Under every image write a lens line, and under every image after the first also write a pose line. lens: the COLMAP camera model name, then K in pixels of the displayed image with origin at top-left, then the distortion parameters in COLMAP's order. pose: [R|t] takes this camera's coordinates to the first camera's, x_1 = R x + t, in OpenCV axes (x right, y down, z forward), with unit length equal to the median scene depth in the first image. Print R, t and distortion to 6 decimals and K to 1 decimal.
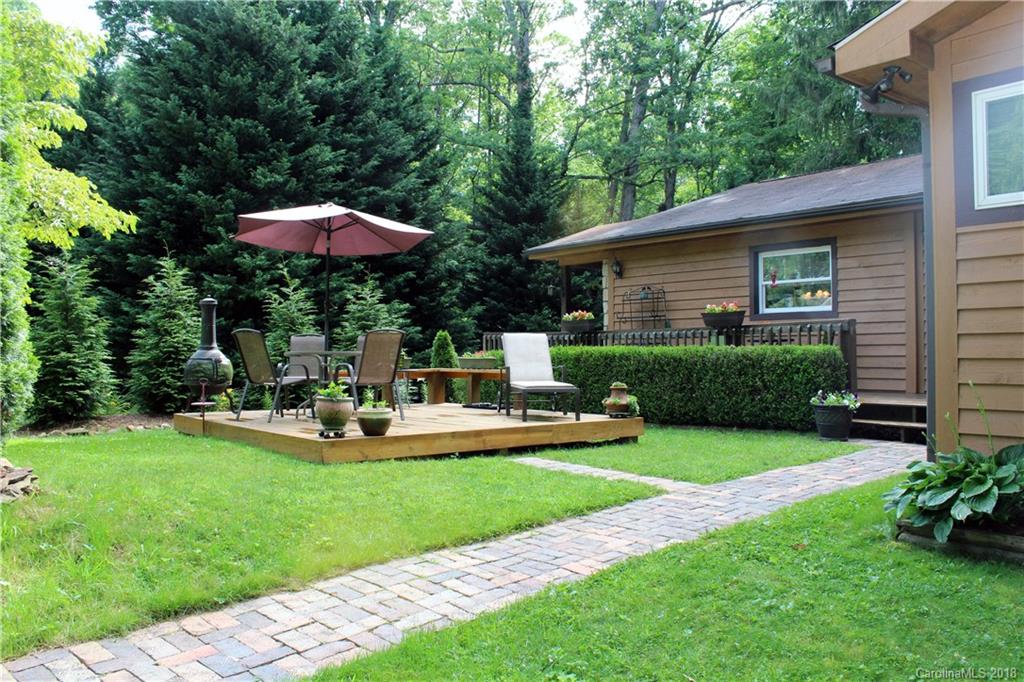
lens RADIAL K [[865.5, 0, 525.3], [0, 865.5, 341.5], [0, 0, 1]] dist [-0.162000, 0.183725]
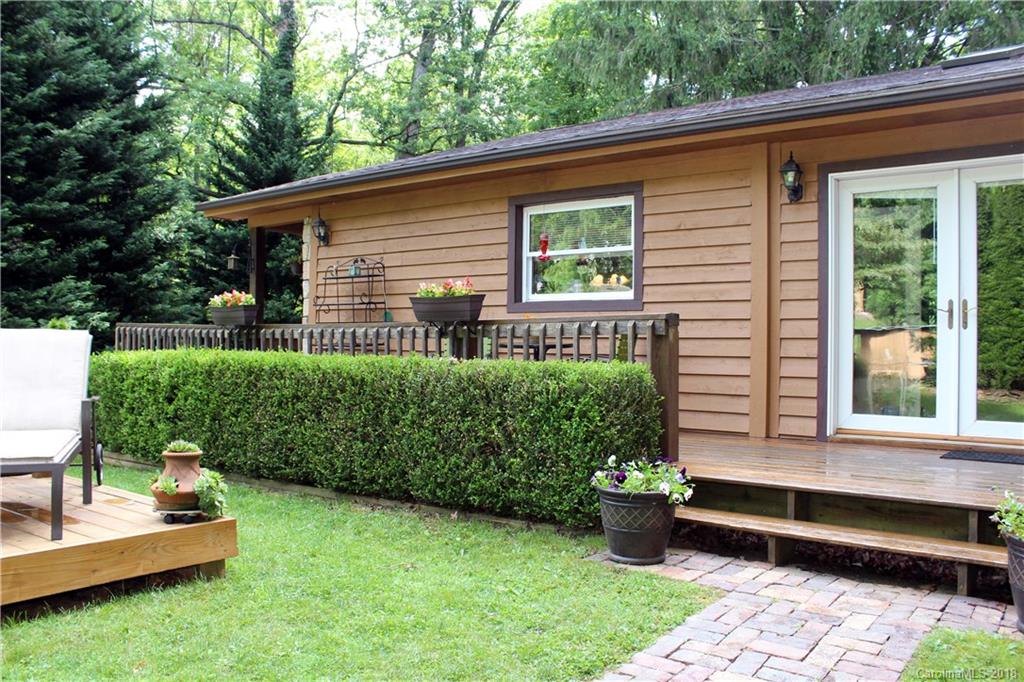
lens RADIAL K [[865.5, 0, 525.3], [0, 865.5, 341.5], [0, 0, 1]] dist [-0.162000, 0.183725]
pose [[0.973346, 0.014885, 0.228858, 0.131560], [-0.017608, 0.999796, 0.009863, -0.009728], [-0.228665, -0.013630, 0.973410, 0.379330]]
